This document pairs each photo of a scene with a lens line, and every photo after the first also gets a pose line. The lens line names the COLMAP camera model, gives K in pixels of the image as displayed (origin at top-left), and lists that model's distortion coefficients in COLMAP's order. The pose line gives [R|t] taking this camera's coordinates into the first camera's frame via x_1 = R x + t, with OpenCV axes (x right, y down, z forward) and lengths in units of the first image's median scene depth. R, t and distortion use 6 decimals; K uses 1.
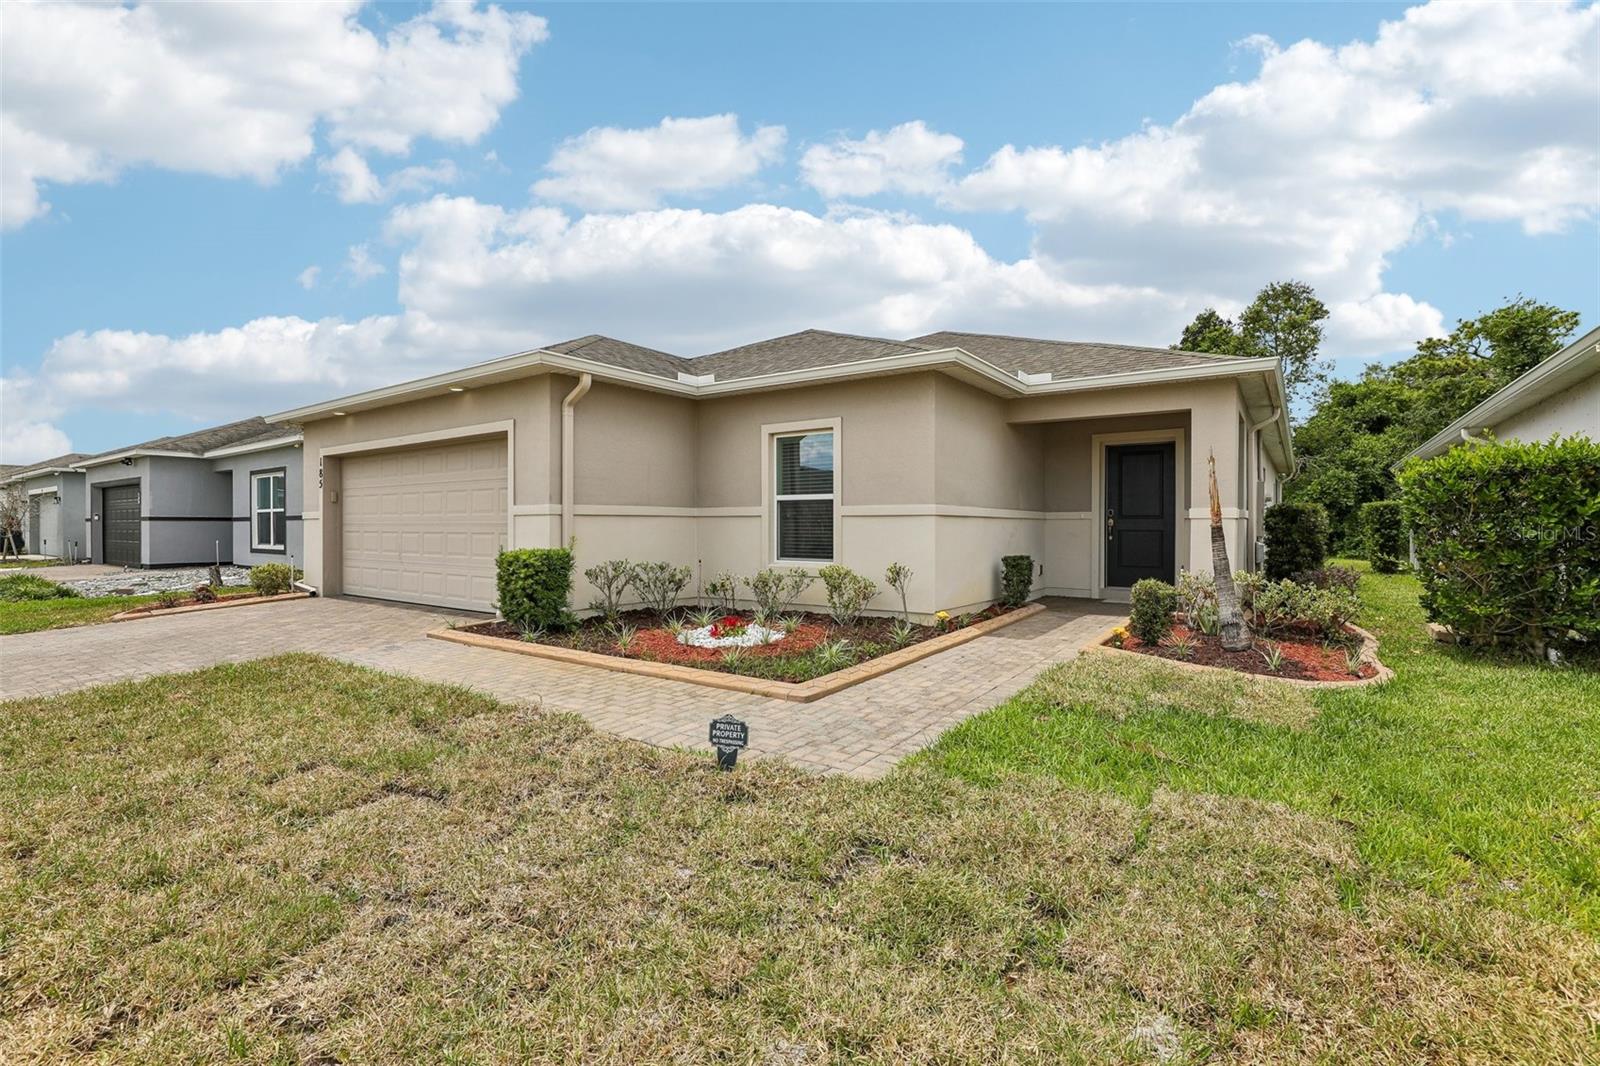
lens RADIAL K [[718.7, 0, 806.3], [0, 718.7, 528.3], [0, 0, 1]] dist [-0.021180, 0.000620]
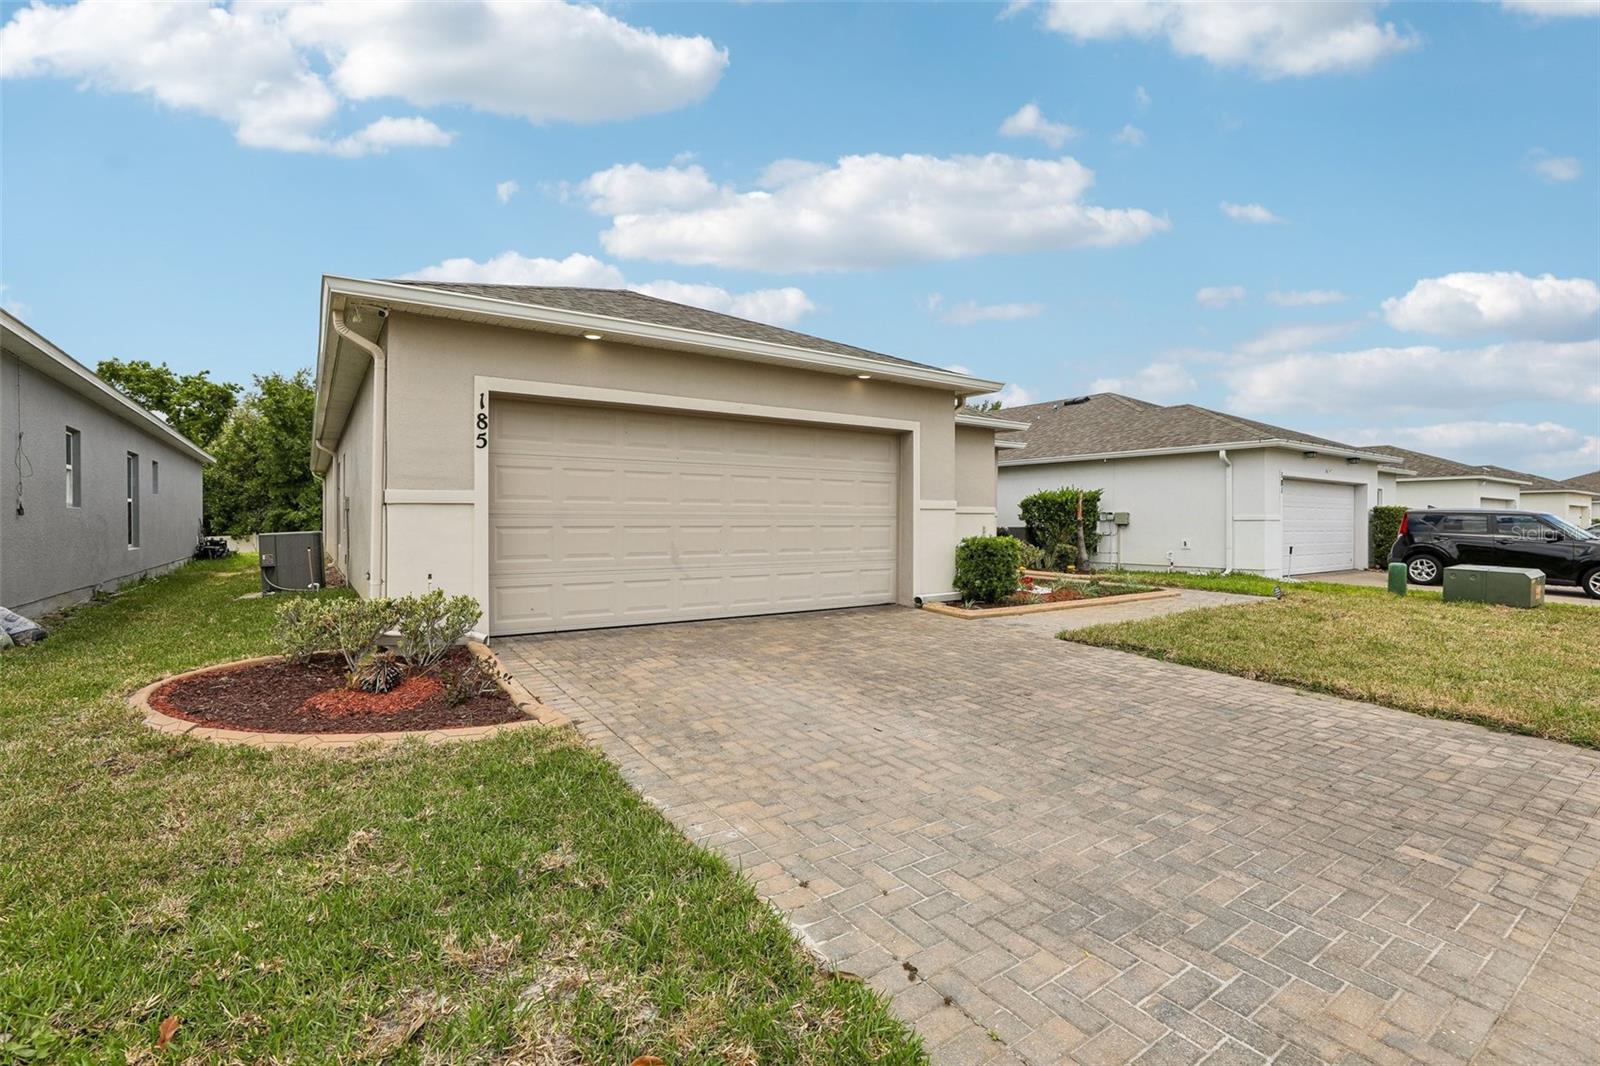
lens RADIAL K [[718.7, 0, 806.3], [0, 718.7, 528.3], [0, 0, 1]] dist [-0.021180, 0.000620]
pose [[0.355595, -0.010016, 0.934586, -1.404337], [0.000972, 0.999946, 0.010346, -0.000497], [-0.934639, -0.002771, 0.355586, 0.720803]]
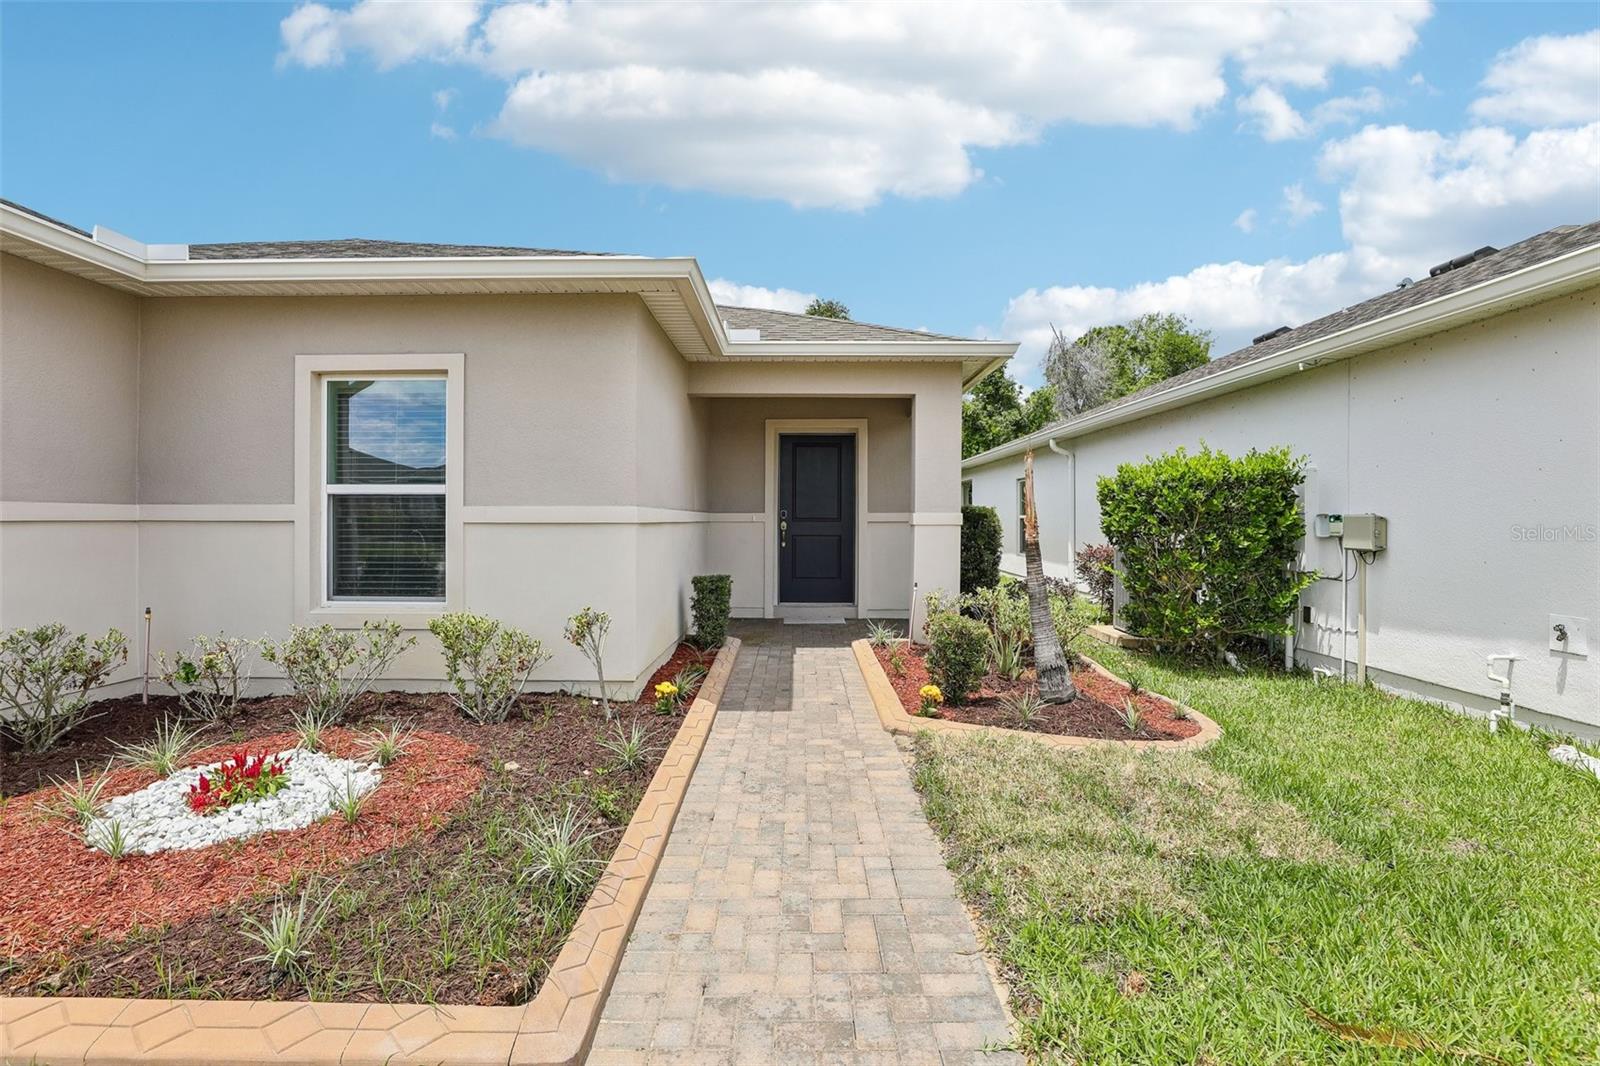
lens RADIAL K [[729.5, 0, 789.4], [0, 729.5, 516.0], [0, 0, 1]] dist [-0.023297, 0.001298]
pose [[0.827257, 0.001513, 0.561821, -0.061821], [0.000617, 0.999993, -0.003602, -0.020229], [-0.561823, 0.003326, 0.827251, 0.353490]]
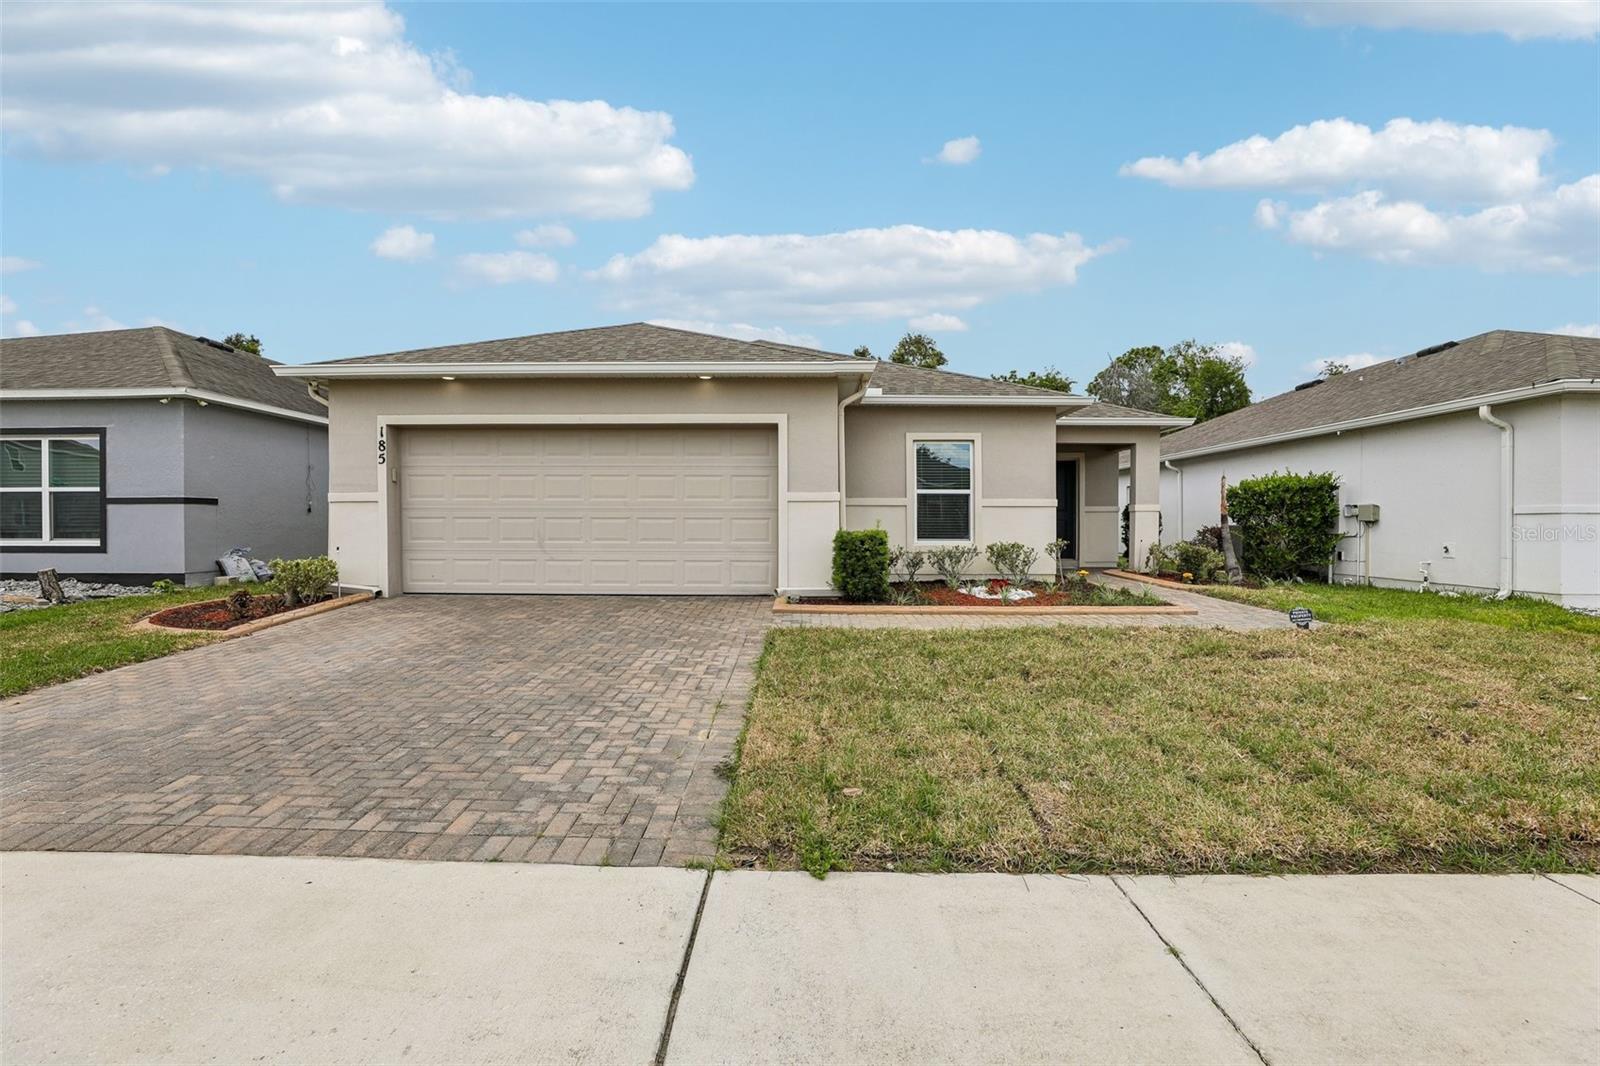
lens RADIAL K [[718.7, 0, 806.3], [0, 718.7, 528.3], [0, 0, 1]] dist [-0.021180, 0.000620]
pose [[0.829171, -0.003310, 0.558985, -0.934970], [-0.000143, 0.999981, 0.006134, 0.015030], [-0.558995, -0.005166, 0.829155, 0.069259]]
